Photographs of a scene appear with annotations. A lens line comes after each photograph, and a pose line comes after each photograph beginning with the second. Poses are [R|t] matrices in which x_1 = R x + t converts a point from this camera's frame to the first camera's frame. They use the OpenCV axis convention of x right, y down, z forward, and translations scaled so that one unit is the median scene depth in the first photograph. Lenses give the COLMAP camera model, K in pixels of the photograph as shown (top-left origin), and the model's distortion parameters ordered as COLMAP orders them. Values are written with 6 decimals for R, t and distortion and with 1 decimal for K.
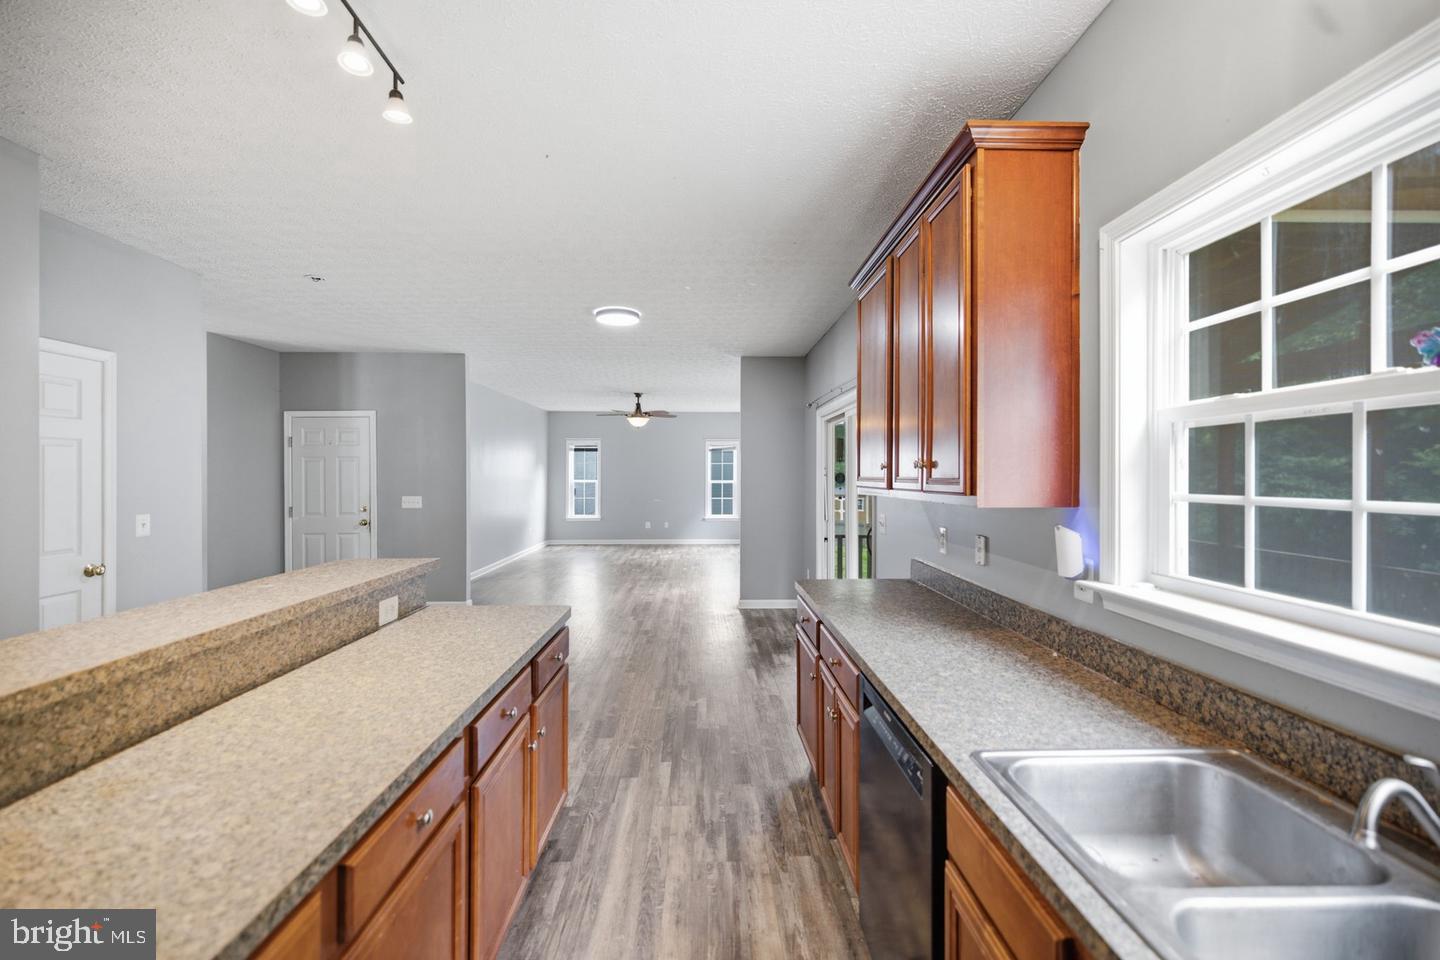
lens RADIAL K [[601.2, 0, 718.4], [0, 601.2, 481.1], [0, 0, 1]] dist [-0.001712, -0.000424]
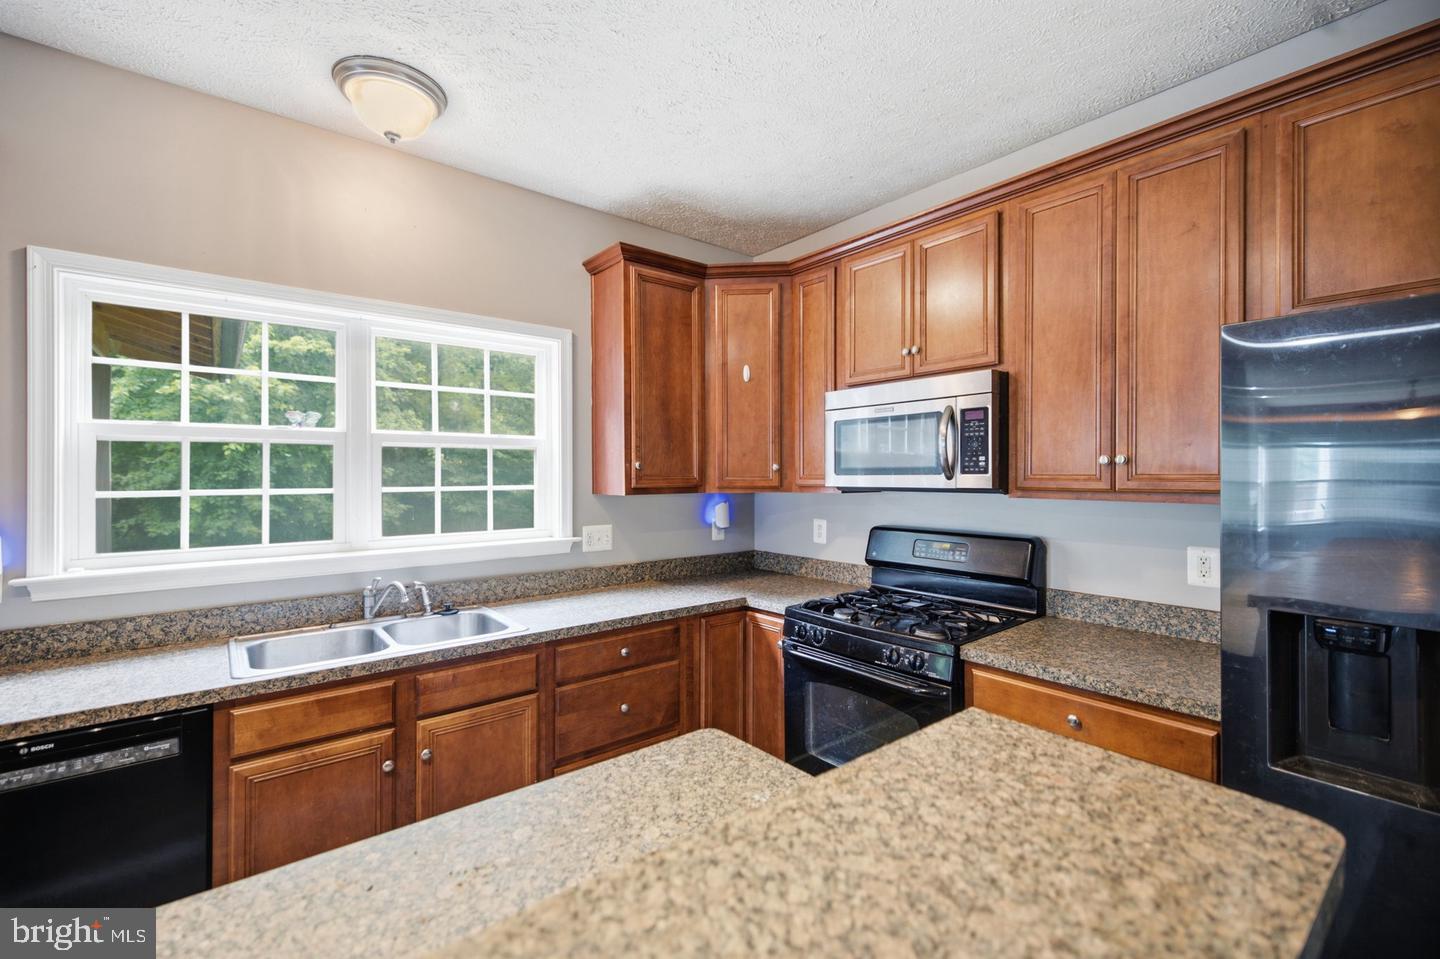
lens RADIAL K [[601.2, 0, 718.2], [0, 601.2, 475.7], [0, 0, 1]] dist [-0.001712, -0.000424]
pose [[-0.631022, -0.005281, 0.775747, -1.077180], [0.000638, 0.999973, 0.007326, -0.022978], [-0.775765, 0.005117, -0.631001, 0.807610]]
